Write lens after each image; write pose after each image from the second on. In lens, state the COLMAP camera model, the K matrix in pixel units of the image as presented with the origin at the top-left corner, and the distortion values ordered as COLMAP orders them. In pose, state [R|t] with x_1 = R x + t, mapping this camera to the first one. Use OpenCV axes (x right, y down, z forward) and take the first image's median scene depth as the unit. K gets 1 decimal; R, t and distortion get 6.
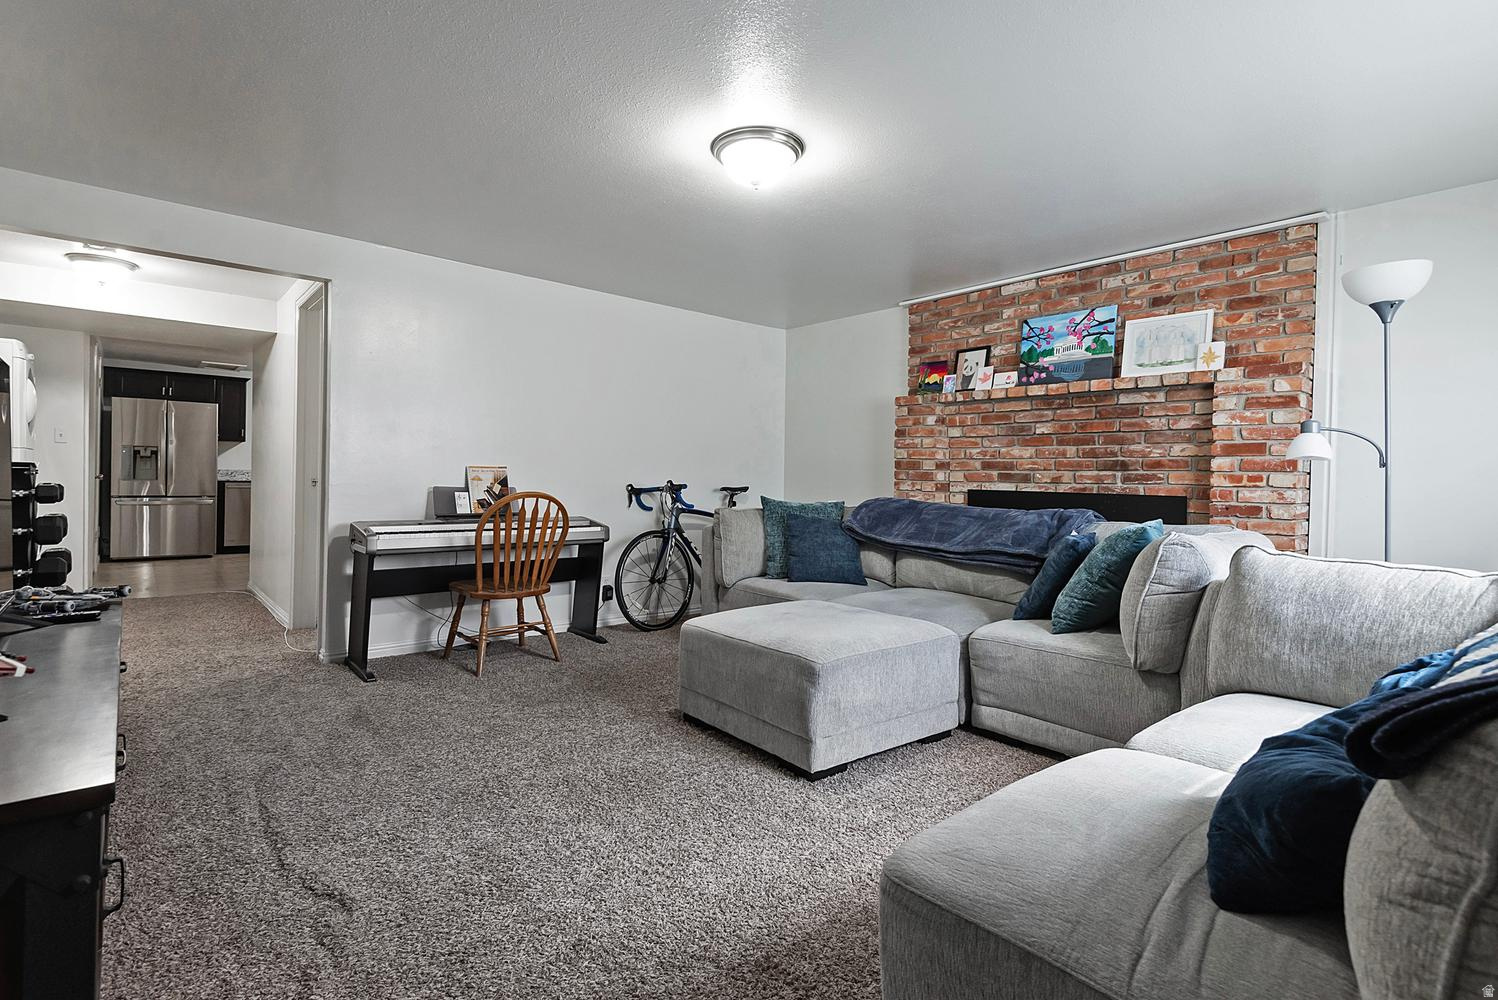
lens RADIAL K [[693.1, 0, 749.4], [0, 693.1, 503.2], [0, 0, 1]] dist [-0.002072, -0.000362]
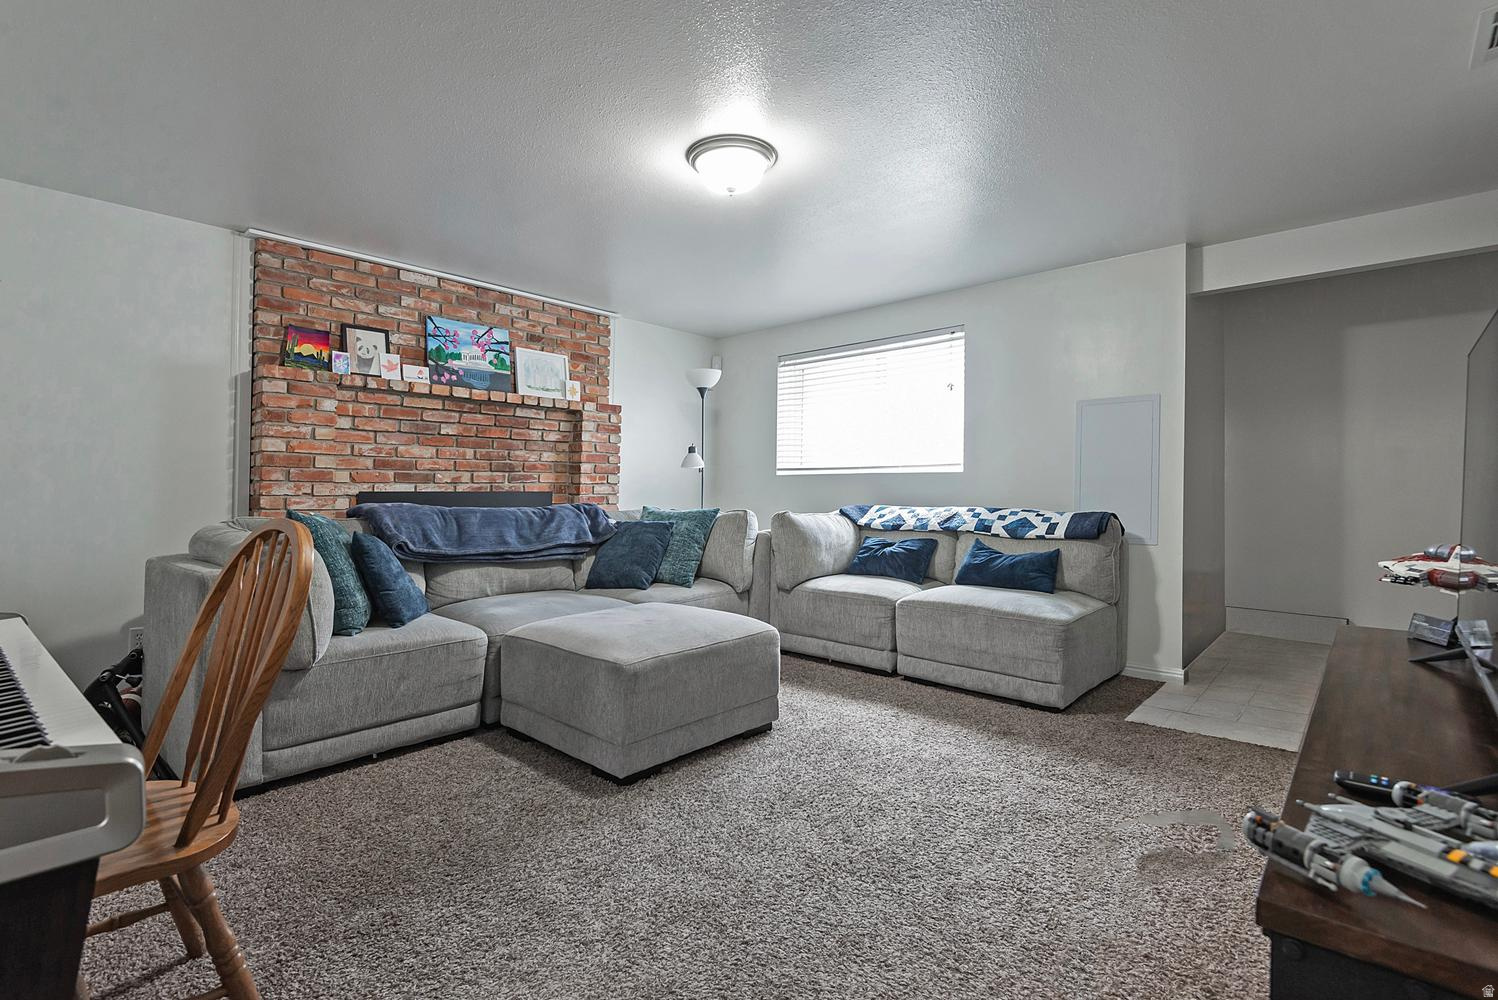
lens RADIAL K [[702.9, 0, 749.0], [0, 702.9, 500.0], [0, 0, 1]] dist [0.028048, -0.000075]
pose [[-0.123197, -0.033245, 0.991825, -0.672614], [0.036893, 0.998594, 0.038055, -0.028487], [-0.991696, 0.041280, -0.121798, 0.707917]]
